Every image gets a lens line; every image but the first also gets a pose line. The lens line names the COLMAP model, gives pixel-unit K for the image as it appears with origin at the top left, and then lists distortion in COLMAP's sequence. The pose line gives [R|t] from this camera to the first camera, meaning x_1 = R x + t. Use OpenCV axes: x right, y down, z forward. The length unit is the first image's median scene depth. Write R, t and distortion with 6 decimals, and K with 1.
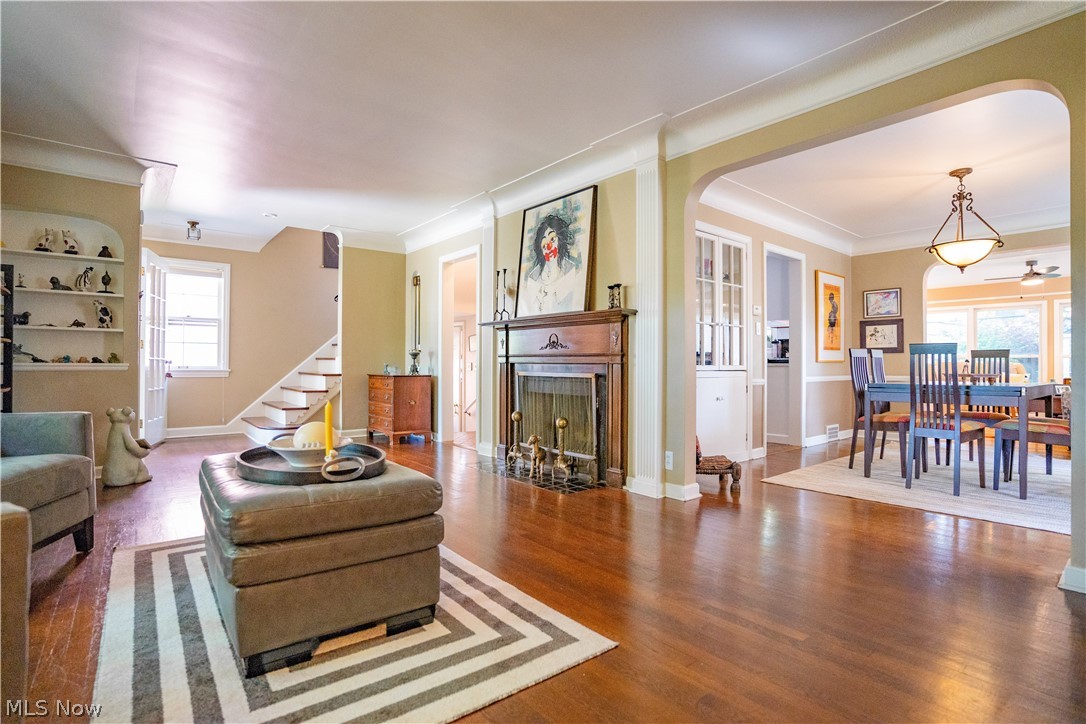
lens RADIAL K [[528.3, 0, 543.0], [0, 528.3, 362.0], [0, 0, 1]] dist [-0.038473, 0.000506]
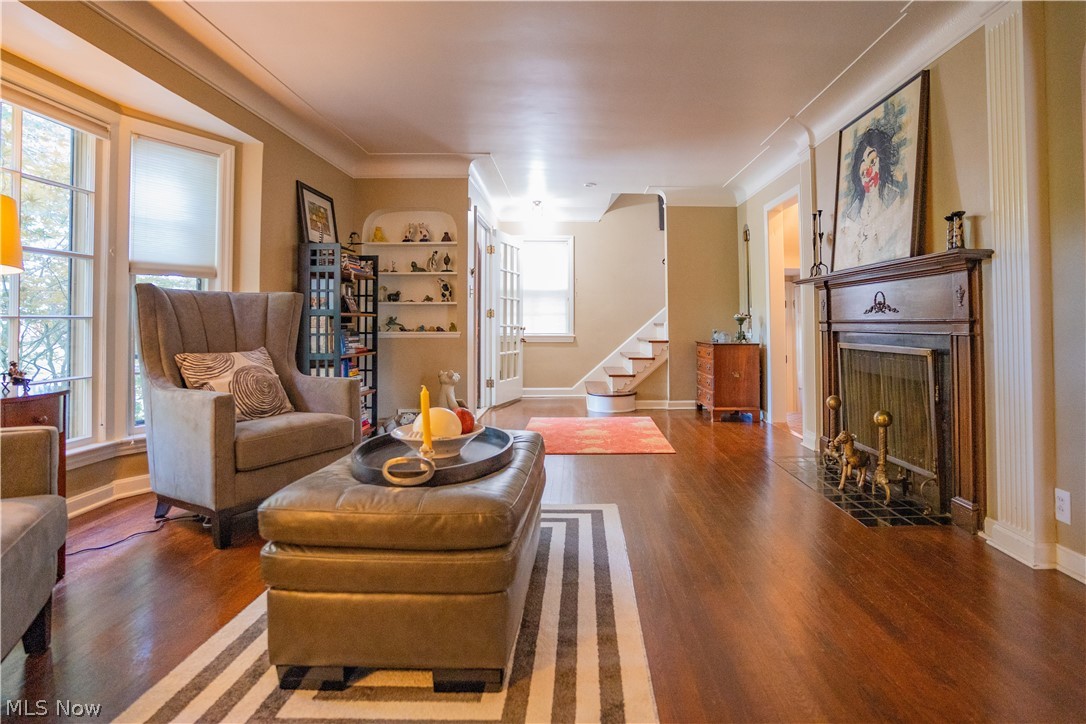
lens RADIAL K [[558.7, 0, 542.2], [0, 558.7, 309.9], [0, 0, 1]] dist [-0.079030, 0.037122]
pose [[0.793290, -0.022716, -0.608420, 0.116851], [0.005613, 0.999534, -0.030001, -0.009841], [0.608818, 0.020384, 0.793048, 0.147090]]
